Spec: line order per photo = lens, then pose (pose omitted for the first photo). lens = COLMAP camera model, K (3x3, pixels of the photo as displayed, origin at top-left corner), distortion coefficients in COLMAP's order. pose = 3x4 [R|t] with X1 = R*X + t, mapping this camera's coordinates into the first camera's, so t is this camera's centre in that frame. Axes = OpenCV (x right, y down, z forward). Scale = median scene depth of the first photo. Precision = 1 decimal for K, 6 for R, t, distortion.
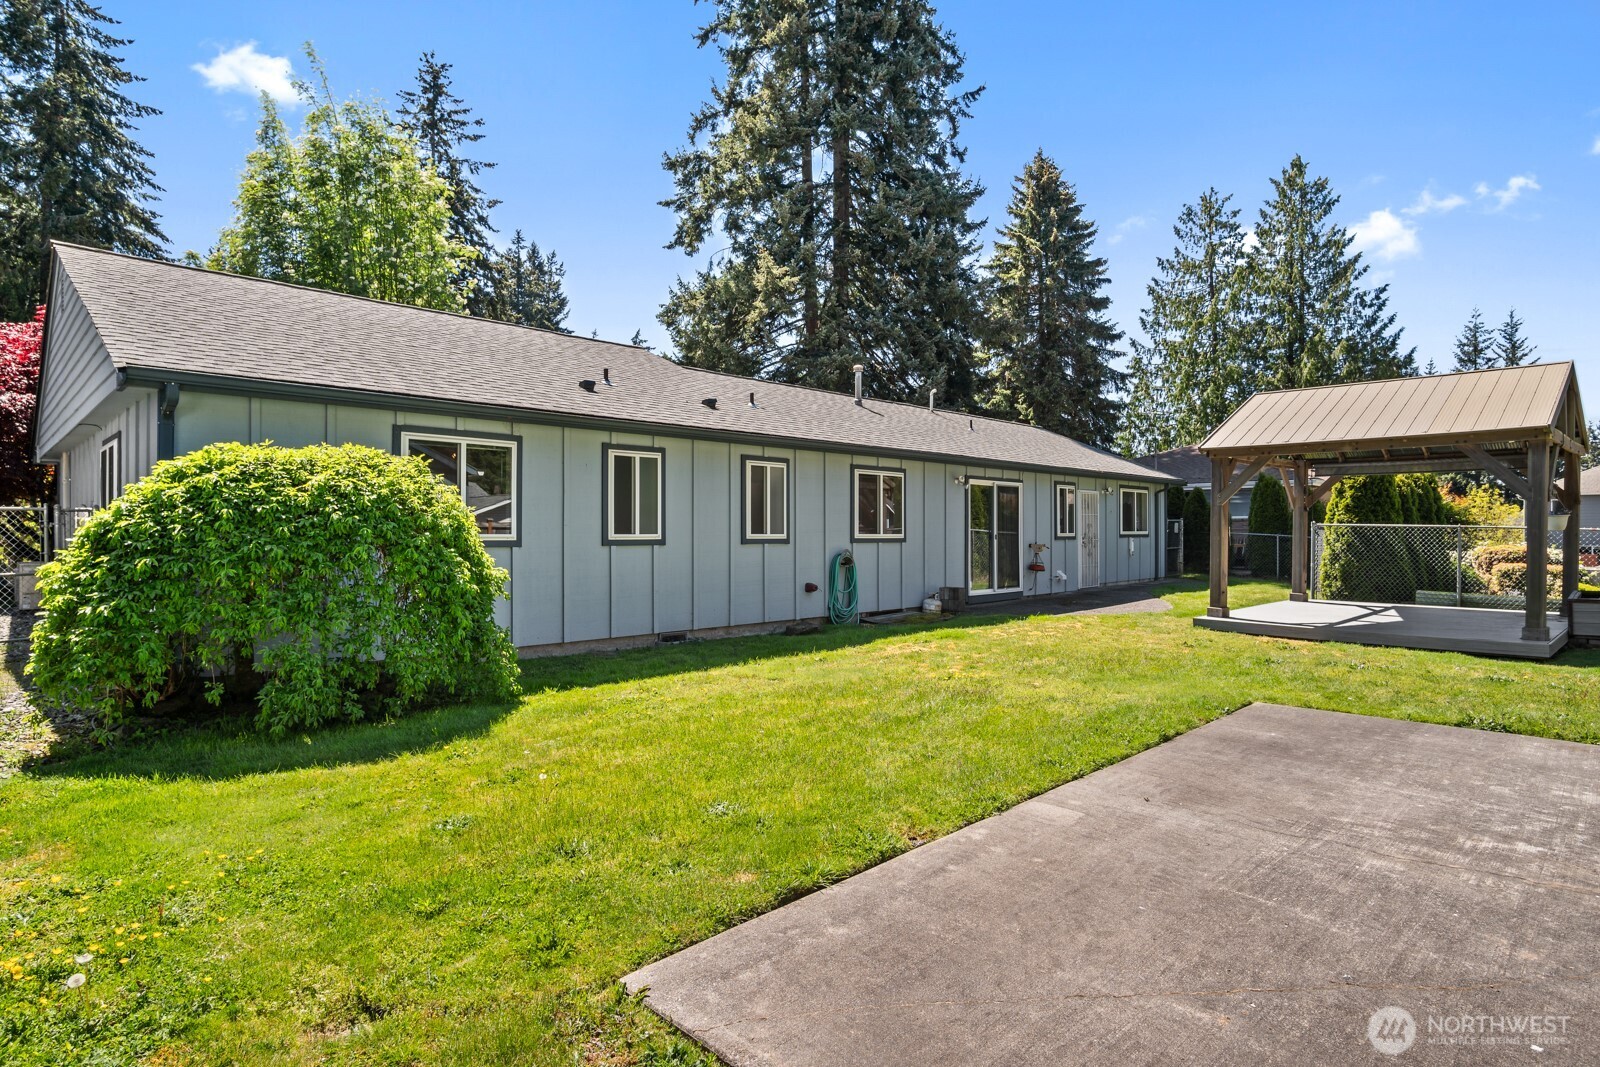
lens RADIAL K [[862.7, 0, 794.9], [0, 862.7, 544.2], [0, 0, 1]] dist [-0.014629, 0.000481]
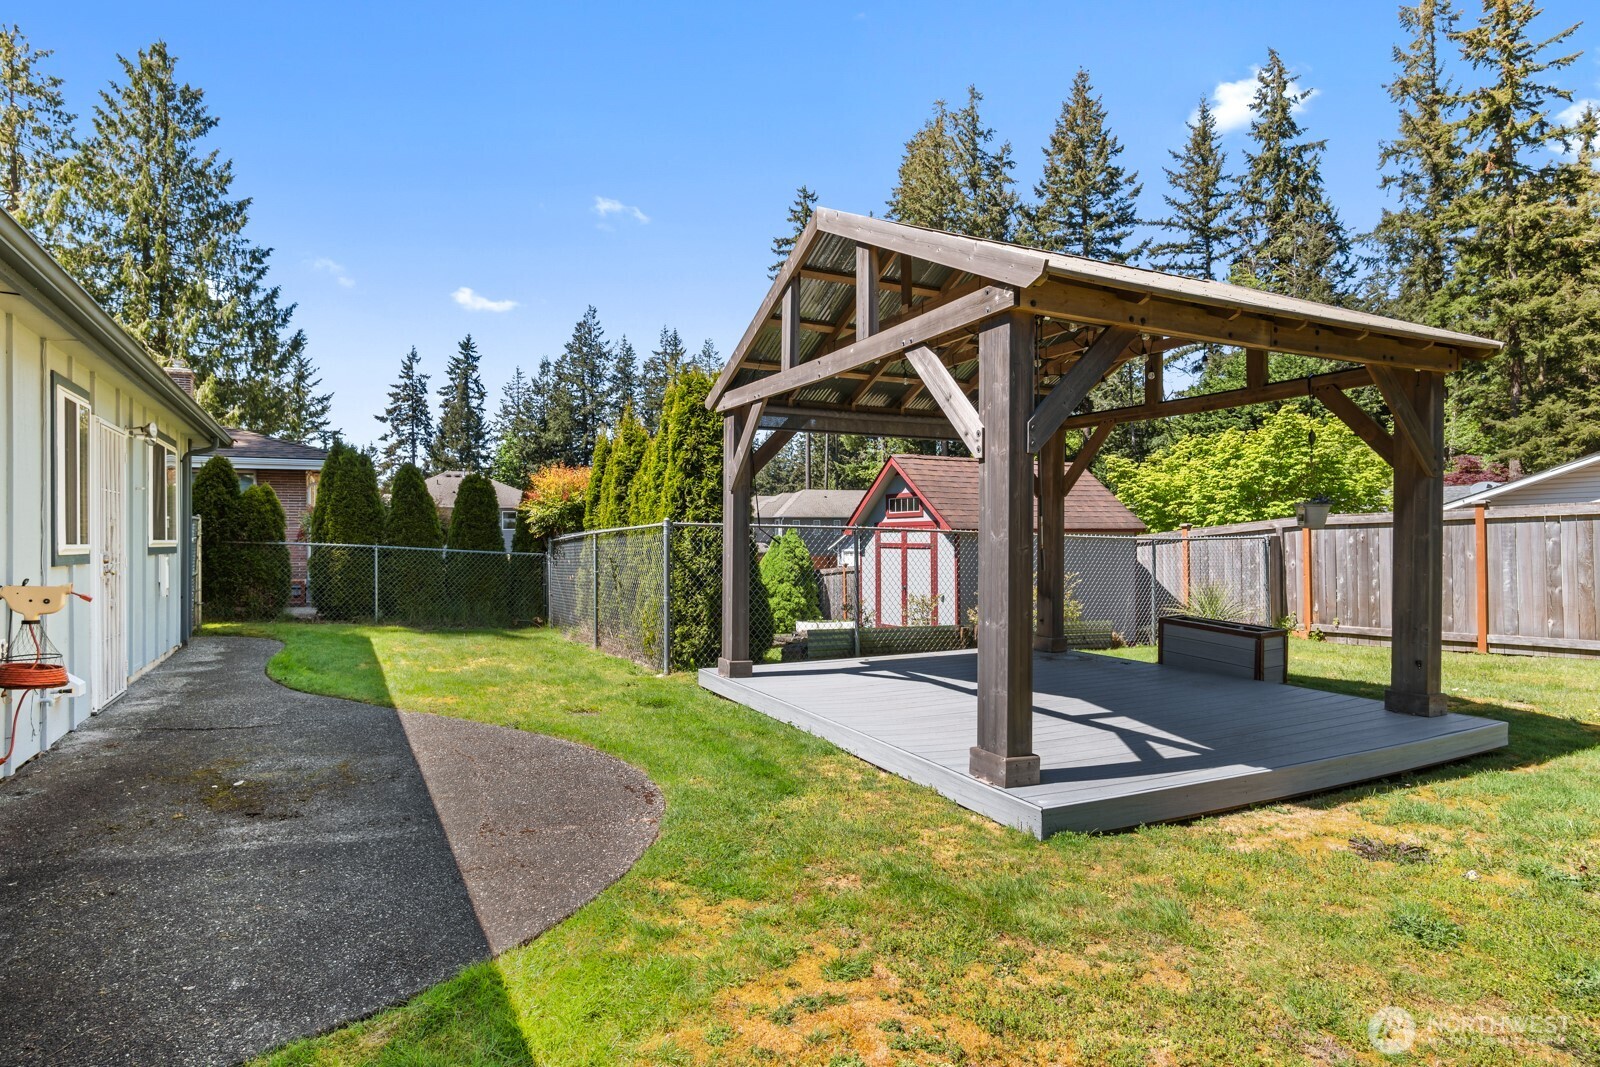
lens RADIAL K [[862.7, 0, 794.9], [0, 862.7, 544.2], [0, 0, 1]] dist [-0.014629, 0.000481]
pose [[0.291521, -0.007279, 0.956537, 0.032394], [0.020506, 0.999789, 0.001359, -0.003152], [-0.956345, 0.019218, 0.291609, 0.259706]]
